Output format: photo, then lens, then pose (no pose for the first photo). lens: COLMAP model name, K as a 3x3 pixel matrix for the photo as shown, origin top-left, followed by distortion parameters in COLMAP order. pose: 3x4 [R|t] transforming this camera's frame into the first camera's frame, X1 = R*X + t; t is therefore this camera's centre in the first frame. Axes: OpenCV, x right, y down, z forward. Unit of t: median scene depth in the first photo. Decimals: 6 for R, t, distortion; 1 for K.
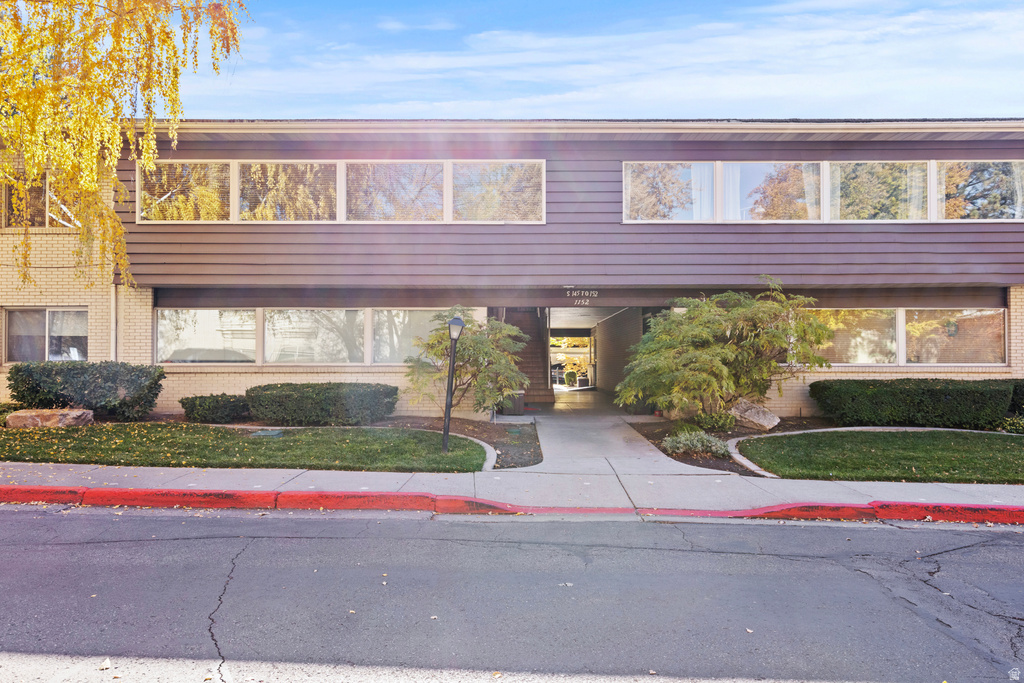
lens RADIAL K [[641.0, 0, 510.3], [0, 641.0, 360.5], [0, 0, 1]] dist [0.004320, 0.000525]
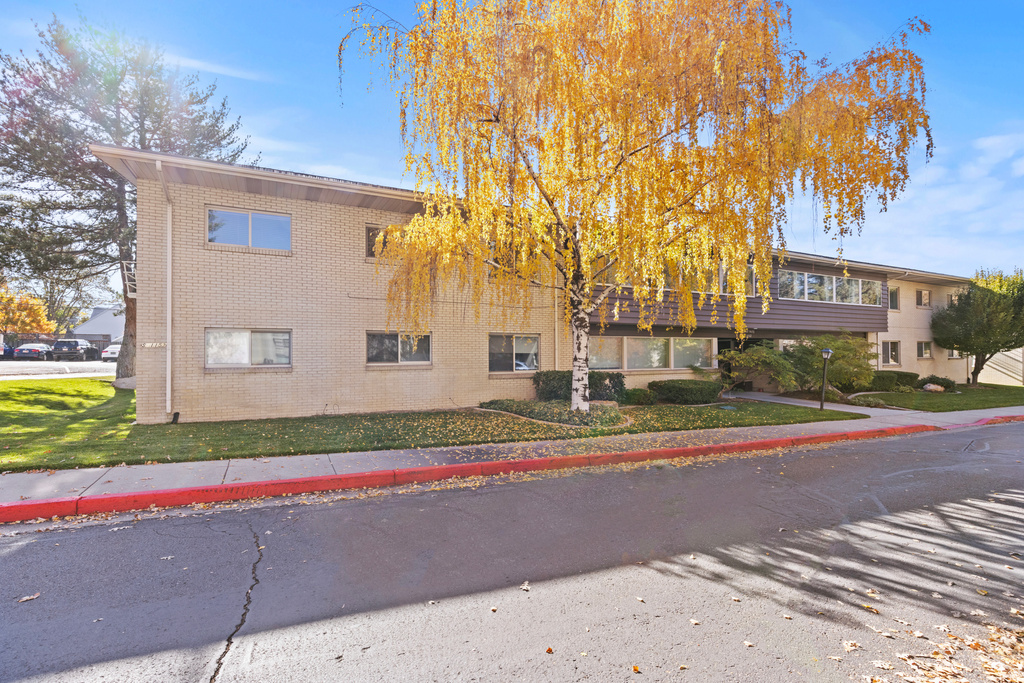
lens RADIAL K [[458.0, 0, 500.6], [0, 458.0, 349.8], [0, 0, 1]] dist [0.008915, -0.000352]
pose [[0.890252, -0.000189, 0.455469, -1.397635], [0.007515, 0.999870, -0.014273, -0.038779], [-0.455407, 0.016129, 0.890137, 0.112174]]
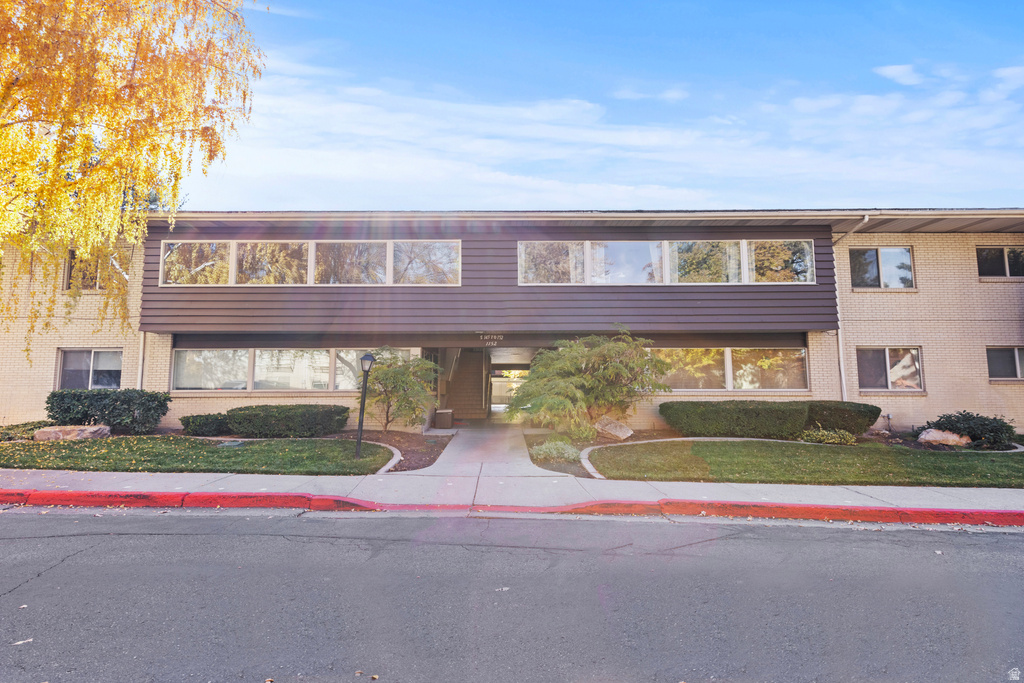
lens RADIAL K [[458.0, 0, 500.6], [0, 458.0, 349.8], [0, 0, 1]] dist [0.008915, -0.000352]
pose [[0.999997, -0.002214, 0.000646, 0.150252], [0.002259, 0.996598, -0.082380, 0.000966], [-0.000462, 0.082382, 0.996601, 0.049689]]
